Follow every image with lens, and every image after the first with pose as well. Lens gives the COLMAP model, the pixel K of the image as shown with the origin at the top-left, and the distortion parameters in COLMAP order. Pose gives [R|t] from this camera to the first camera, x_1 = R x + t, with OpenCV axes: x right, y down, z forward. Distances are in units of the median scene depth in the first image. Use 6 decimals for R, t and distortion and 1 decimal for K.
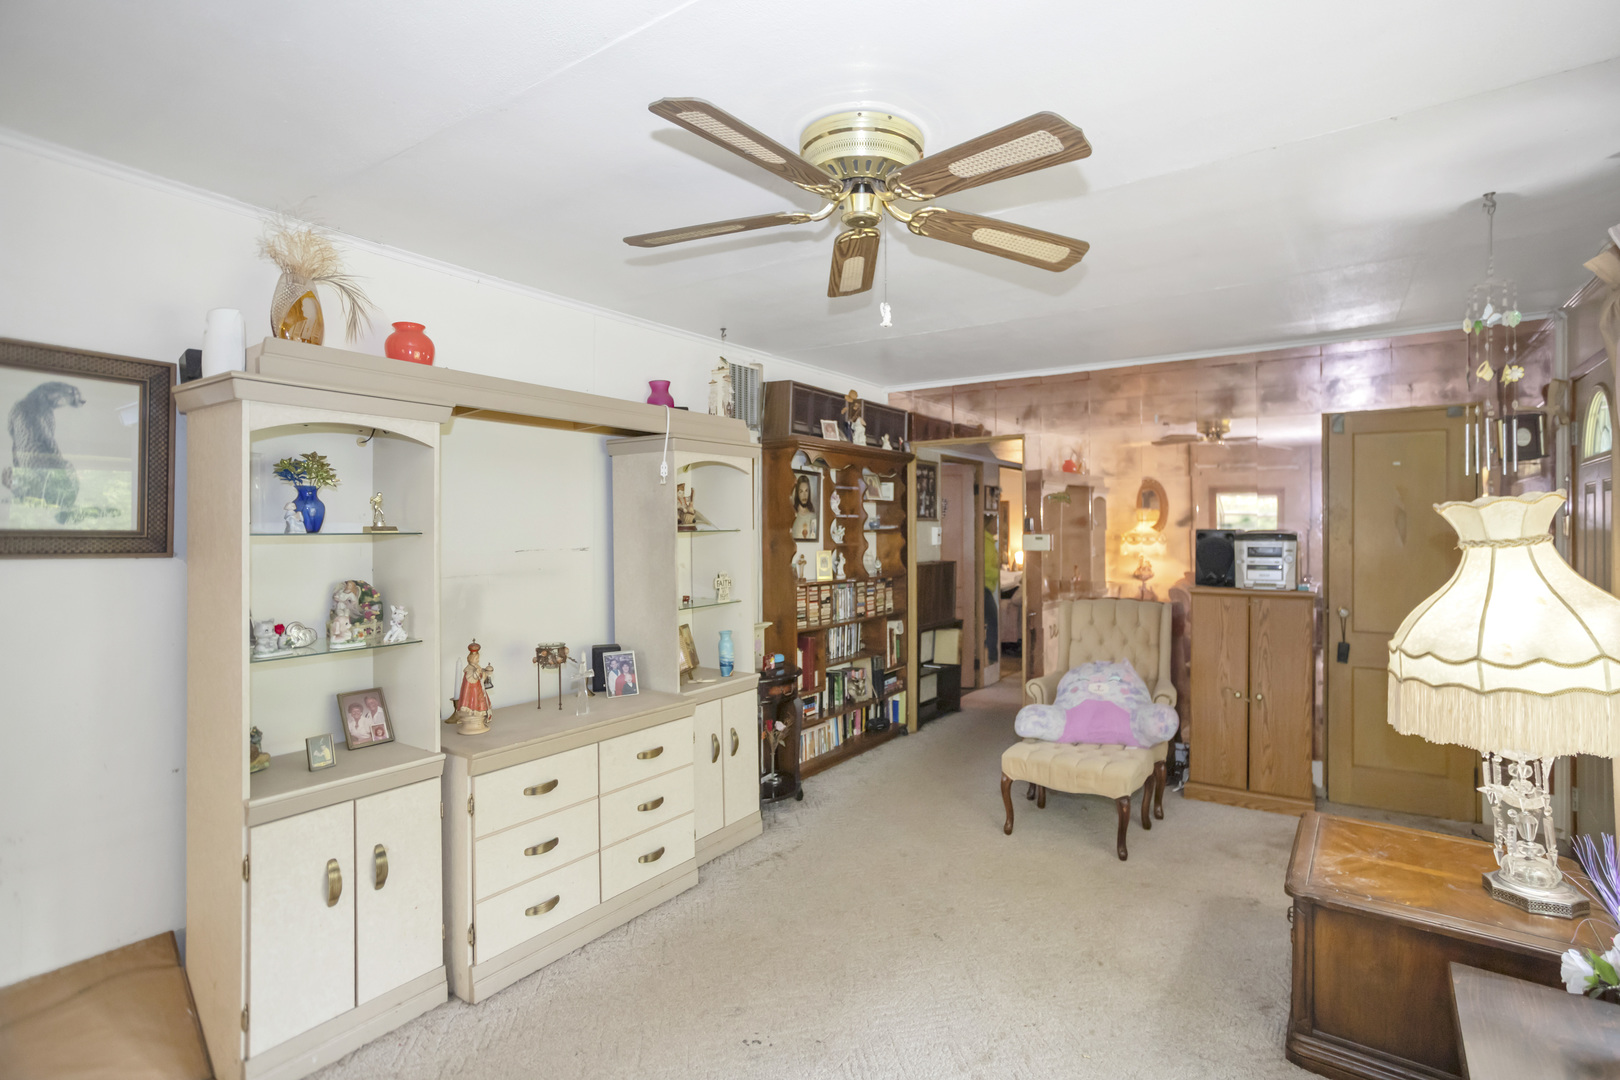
lens RADIAL K [[782.6, 0, 826.9], [0, 782.6, 535.2], [0, 0, 1]] dist [-0.026533, 0.026694]
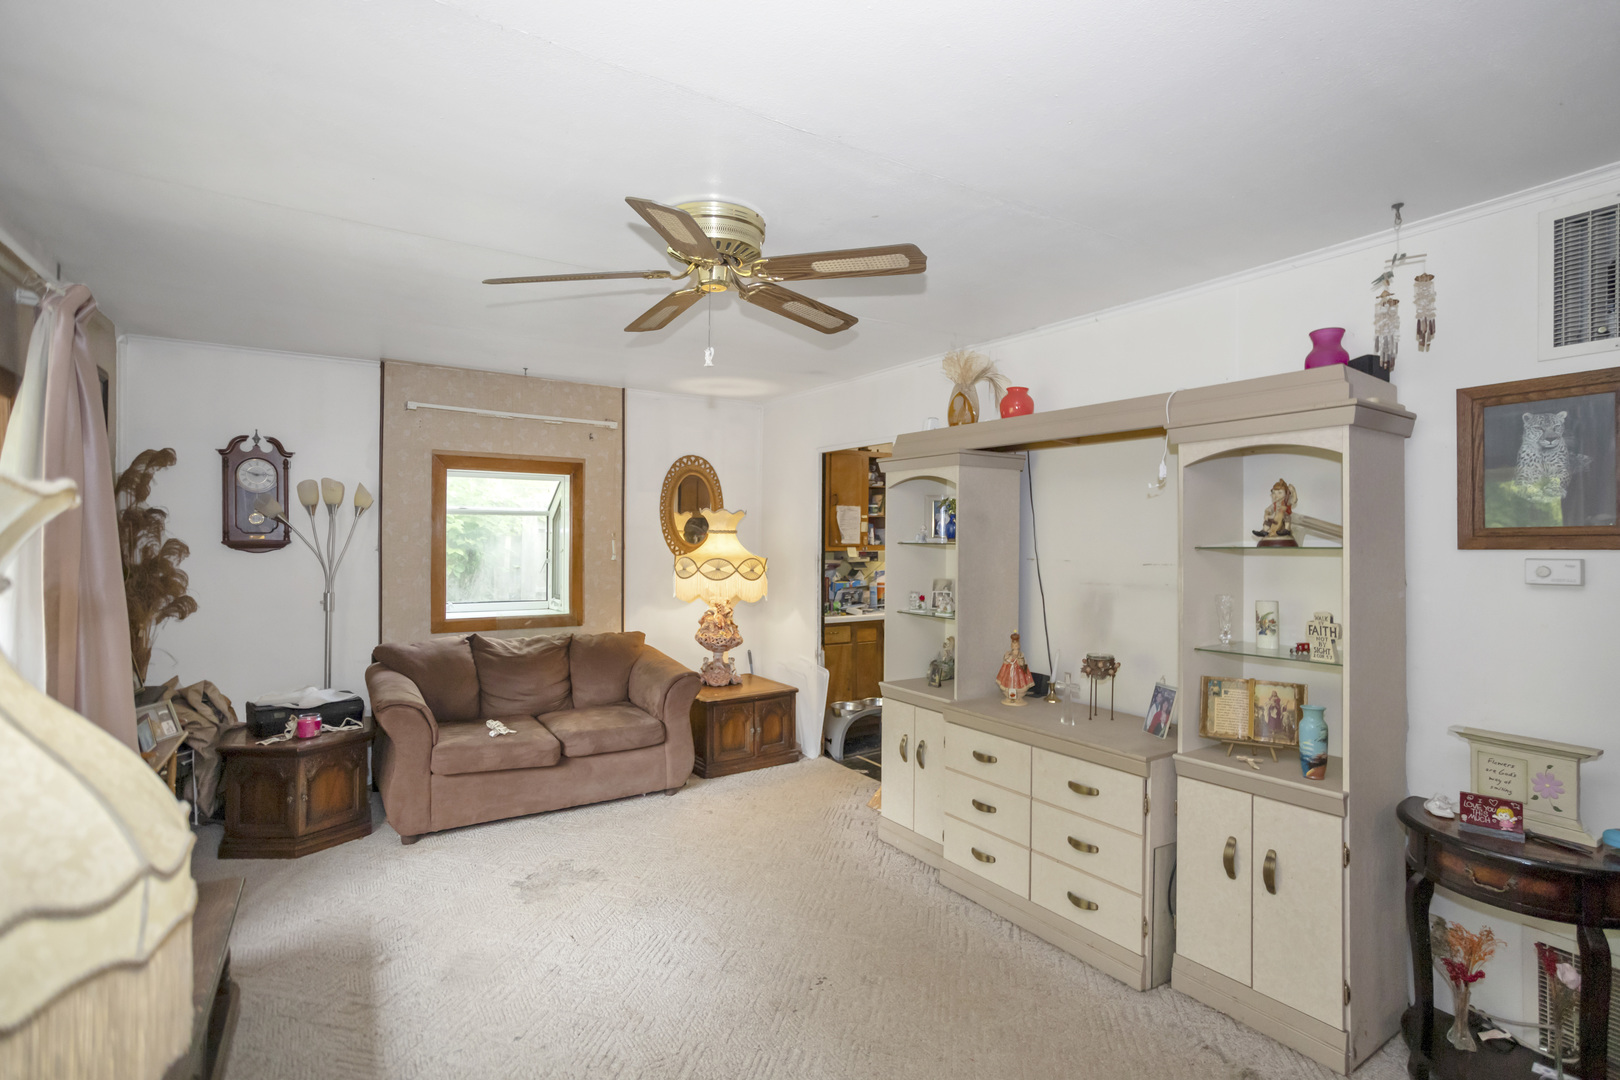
lens RADIAL K [[782.6, 0, 826.9], [0, 782.6, 535.2], [0, 0, 1]] dist [-0.026533, 0.026694]
pose [[-0.369750, 0.007591, -0.929100, 0.736062], [0.000552, 0.999968, 0.007950, -0.027558], [0.929131, 0.002427, -0.369742, 1.058608]]
